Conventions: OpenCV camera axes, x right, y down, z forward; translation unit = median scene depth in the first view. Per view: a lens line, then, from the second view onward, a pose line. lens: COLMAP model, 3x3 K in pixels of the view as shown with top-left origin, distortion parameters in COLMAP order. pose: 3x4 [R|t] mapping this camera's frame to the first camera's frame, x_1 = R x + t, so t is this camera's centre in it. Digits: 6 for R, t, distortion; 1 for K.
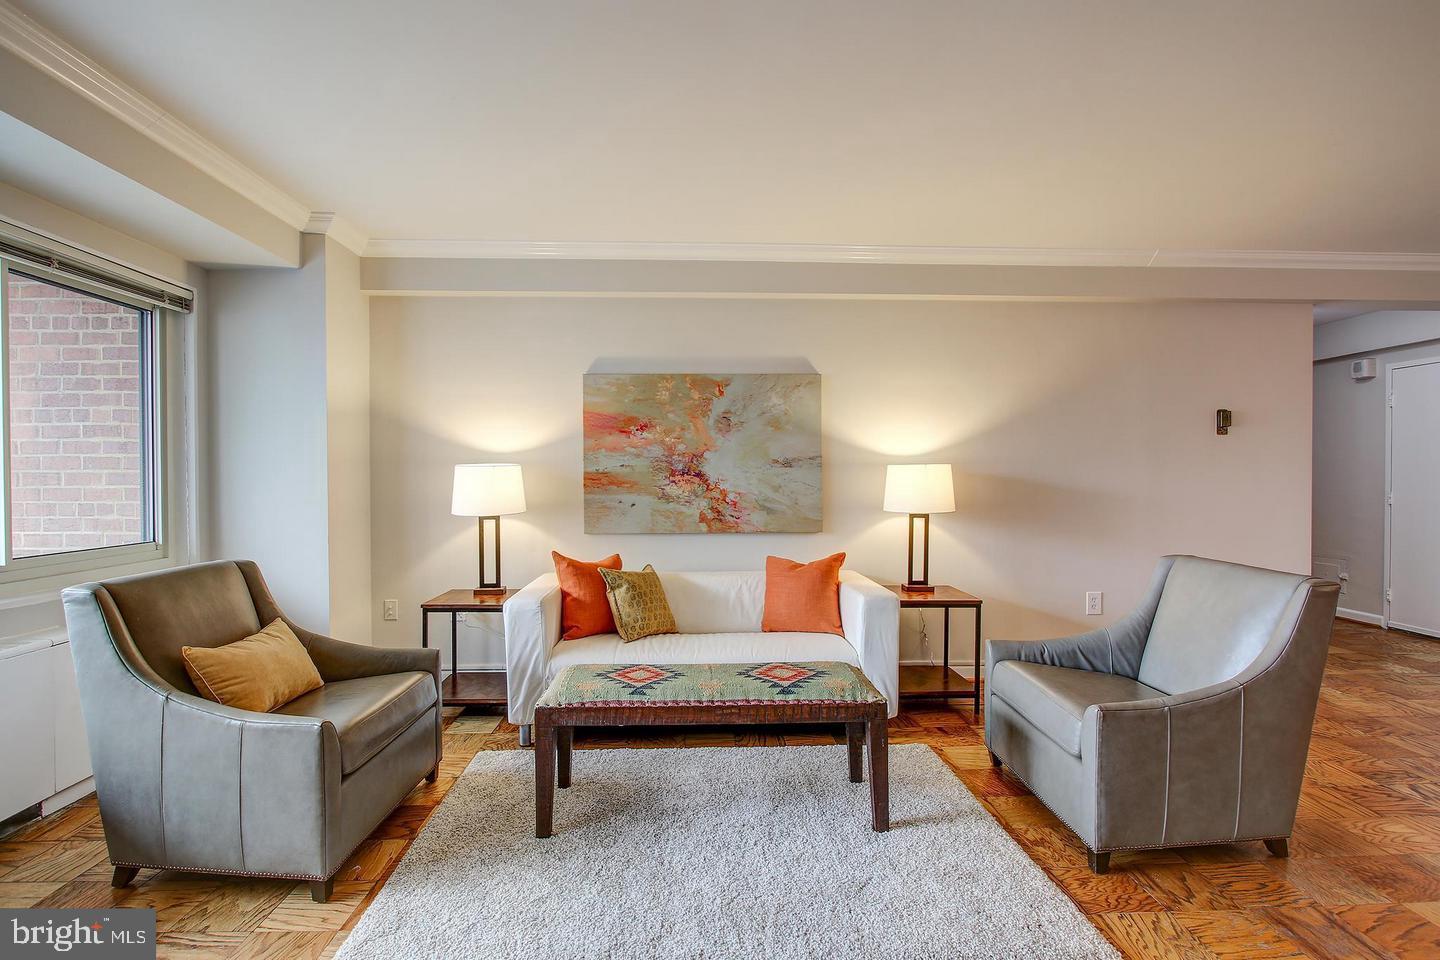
lens RADIAL K [[670.5, 0, 723.5], [0, 670.5, 482.8], [0, 0, 1]] dist [-0.020466, 0.003623]
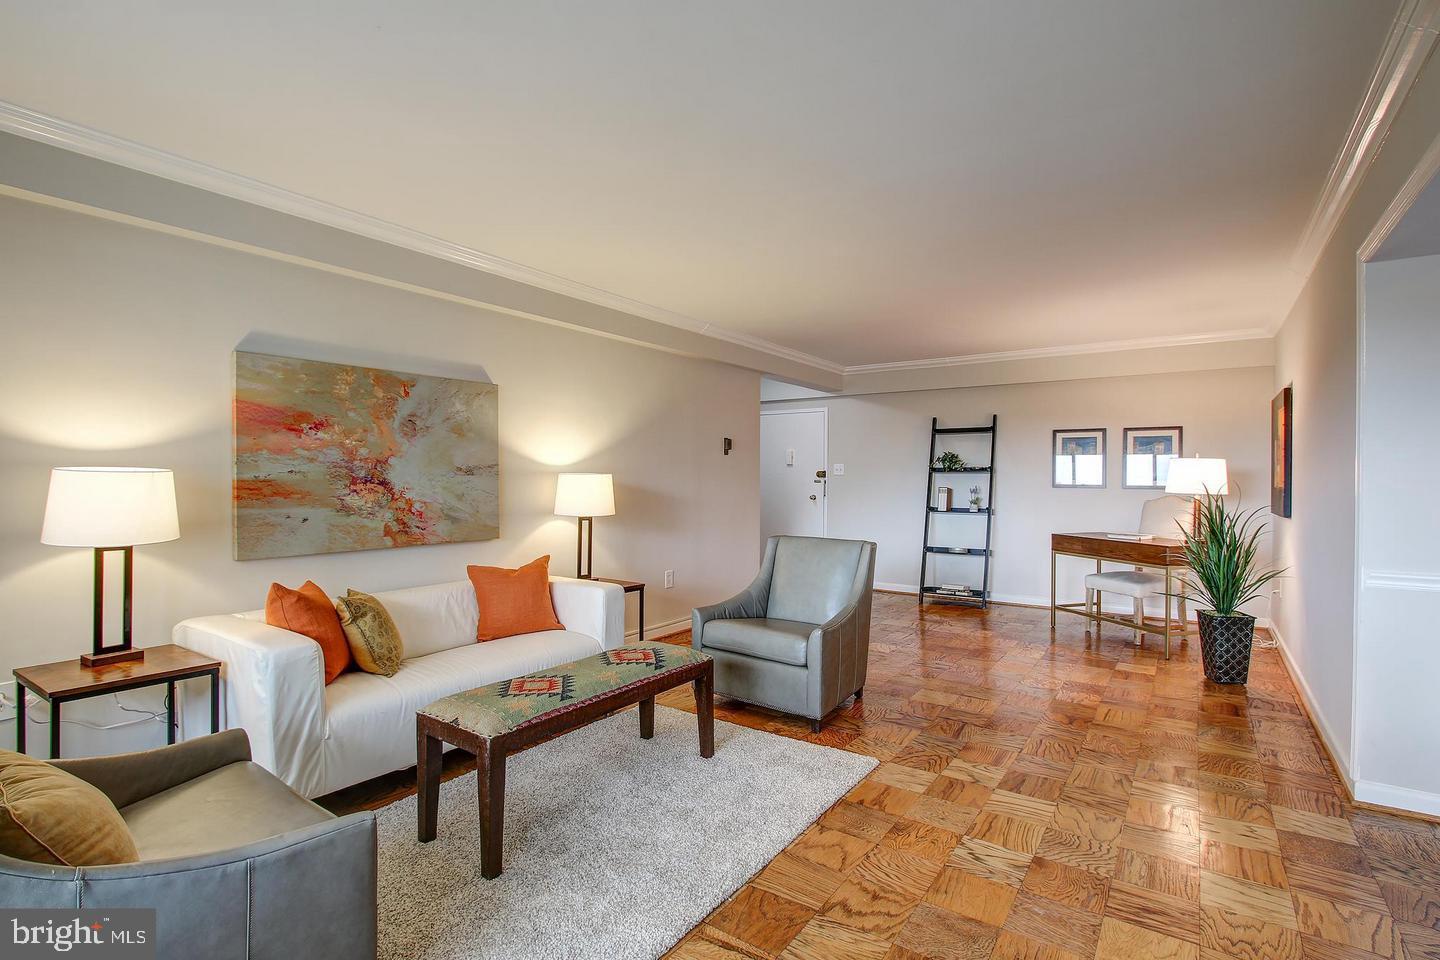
lens RADIAL K [[670.5, 0, 728.5], [0, 670.5, 479.1], [0, 0, 1]] dist [-0.020466, 0.003623]
pose [[0.605495, 0.003226, 0.795842, -0.468260], [0.002834, 0.999977, -0.006210, -0.010499], [-0.795844, 0.006015, 0.605472, 0.099340]]
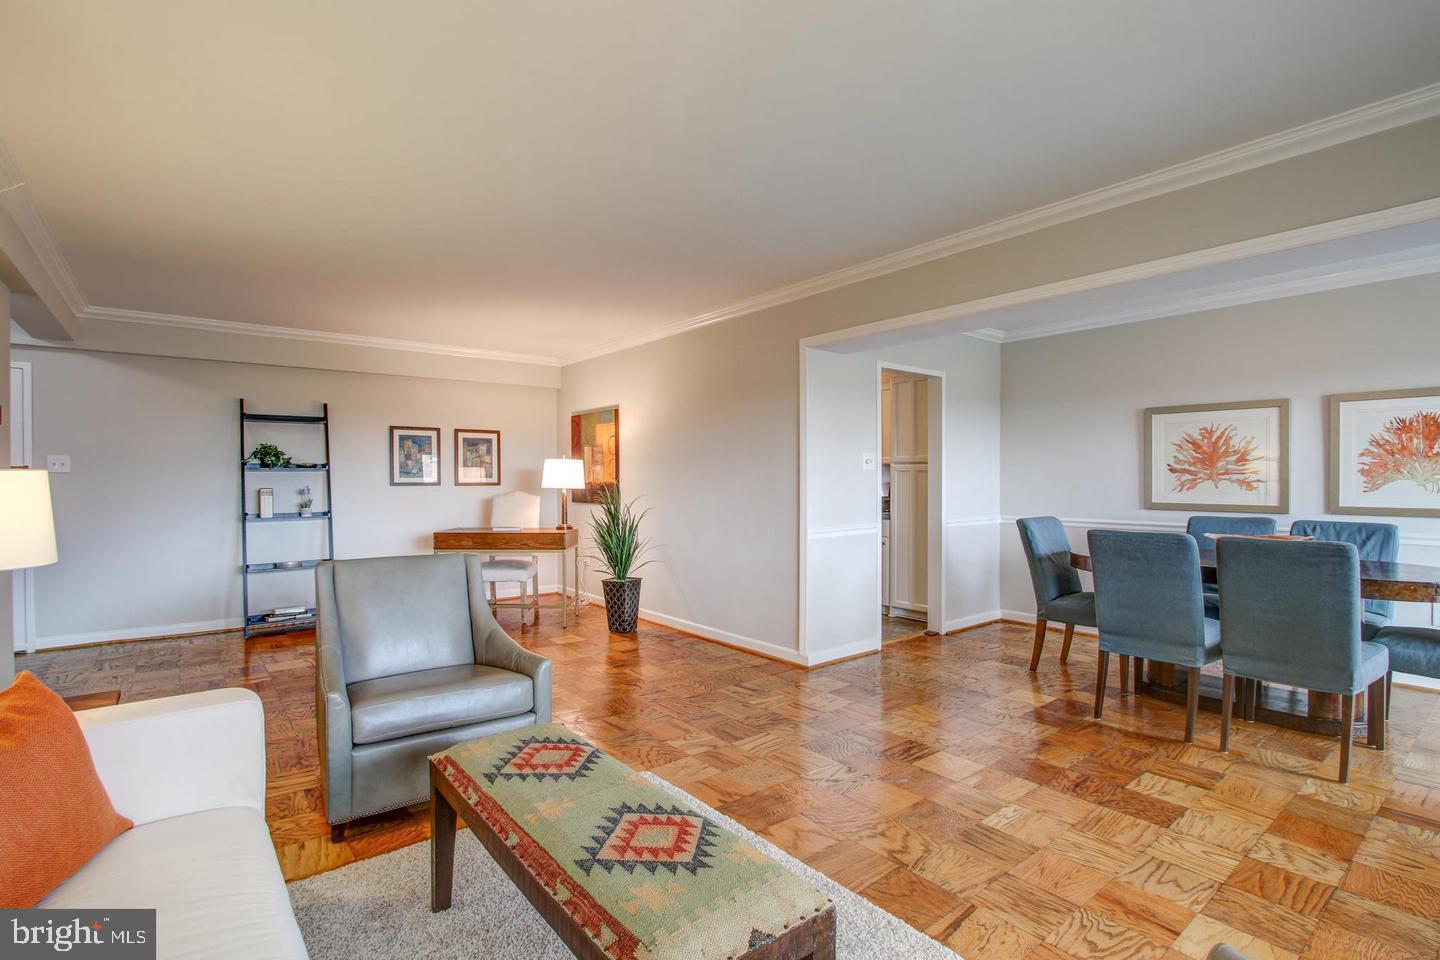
lens RADIAL K [[670.5, 0, 709.3], [0, 670.5, 478.6], [0, 0, 1]] dist [-0.020466, 0.003623]
pose [[-0.571393, 0.000931, 0.820676, -0.392285], [0.011012, 0.999918, 0.006533, -0.017696], [-0.820602, 0.012770, -0.571357, 0.804955]]
